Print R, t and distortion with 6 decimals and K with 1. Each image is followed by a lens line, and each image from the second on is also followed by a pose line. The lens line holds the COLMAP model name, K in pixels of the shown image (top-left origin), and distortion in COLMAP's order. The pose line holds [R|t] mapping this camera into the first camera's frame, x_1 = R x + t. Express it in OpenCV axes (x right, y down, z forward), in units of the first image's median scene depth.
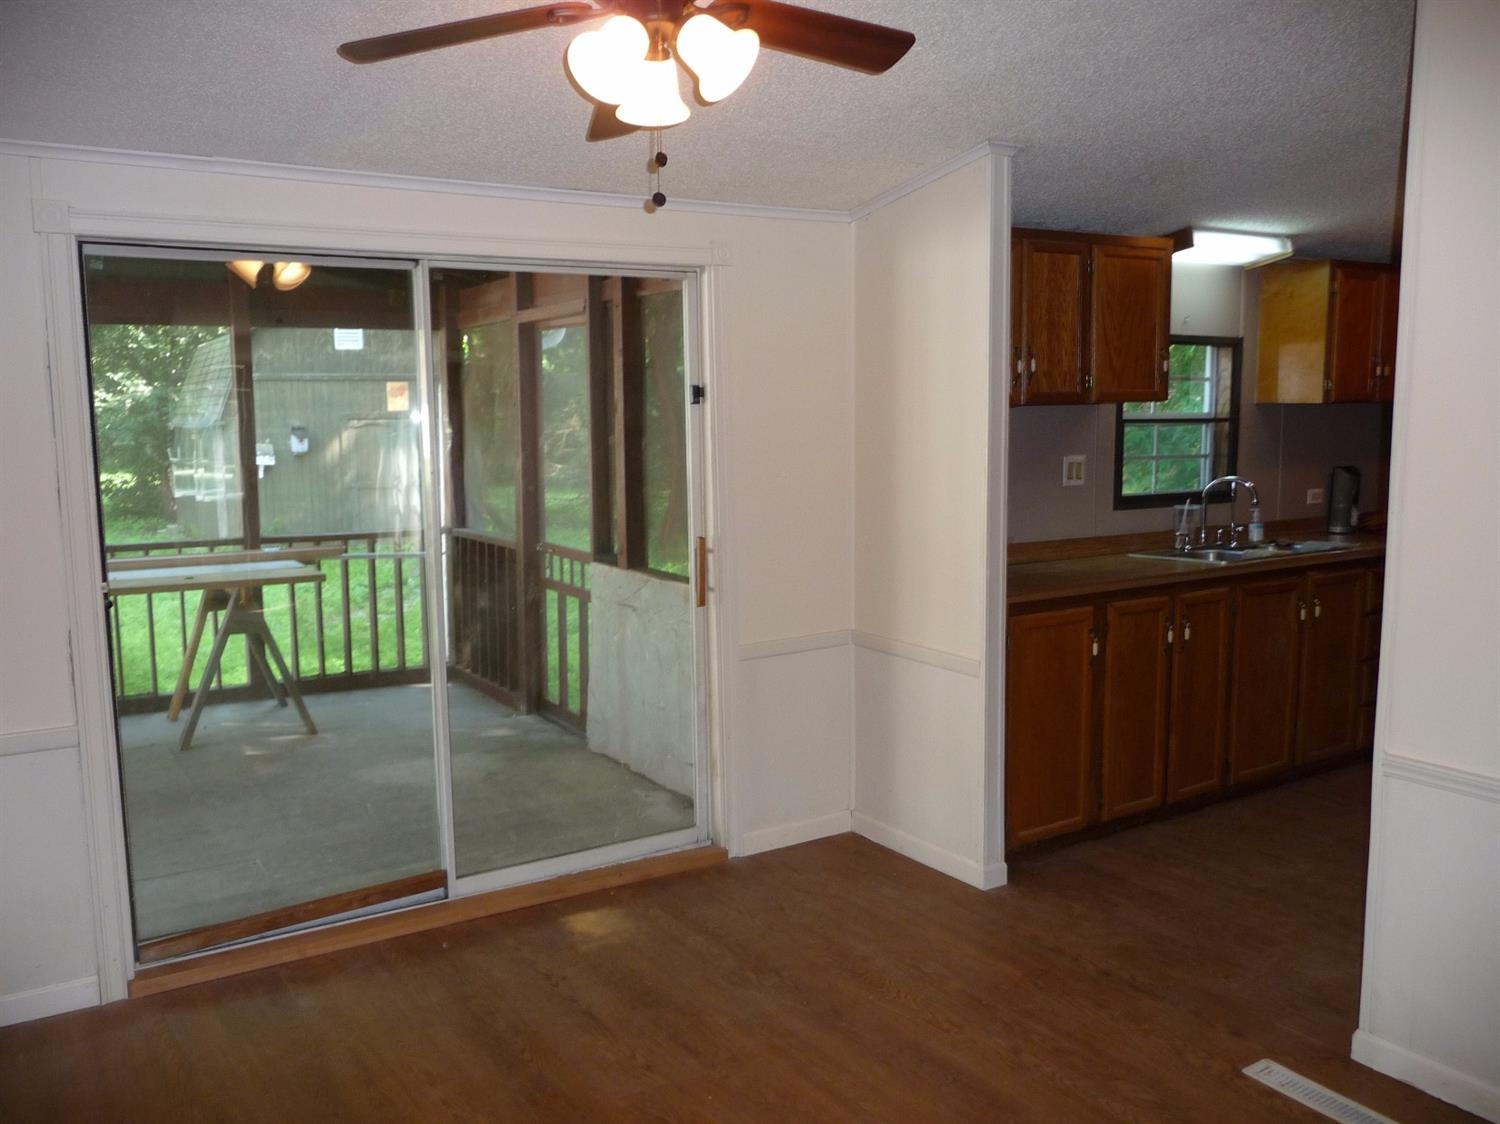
lens RADIAL K [[1266.5, 0, 750.0], [0, 1266.5, 559.8], [0, 0, 1]] dist [-0.028487, -0.000604]
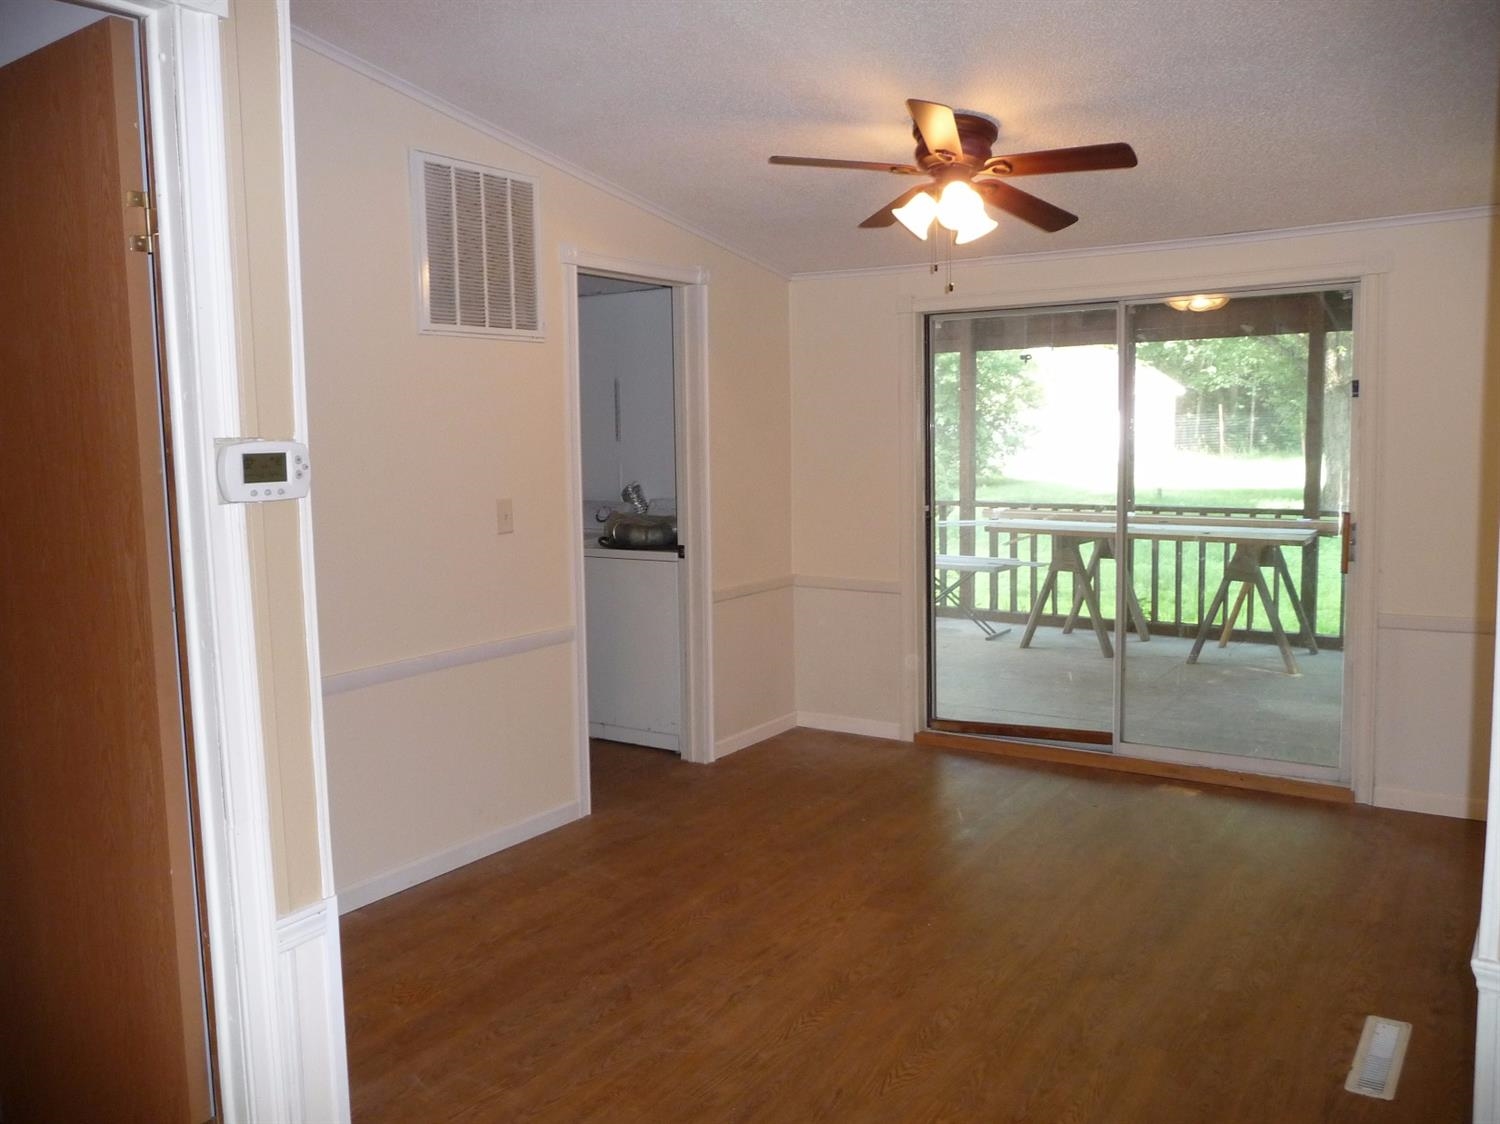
lens RADIAL K [[1266.5, 0, 751.7], [0, 1266.5, 565.6], [0, 0, 1]] dist [-0.028487, -0.000604]
pose [[0.395122, 0.096425, -0.913554, 0.629587], [-0.095153, 0.993422, 0.063701, 0.006552], [0.913687, 0.061758, 0.401698, 0.041131]]
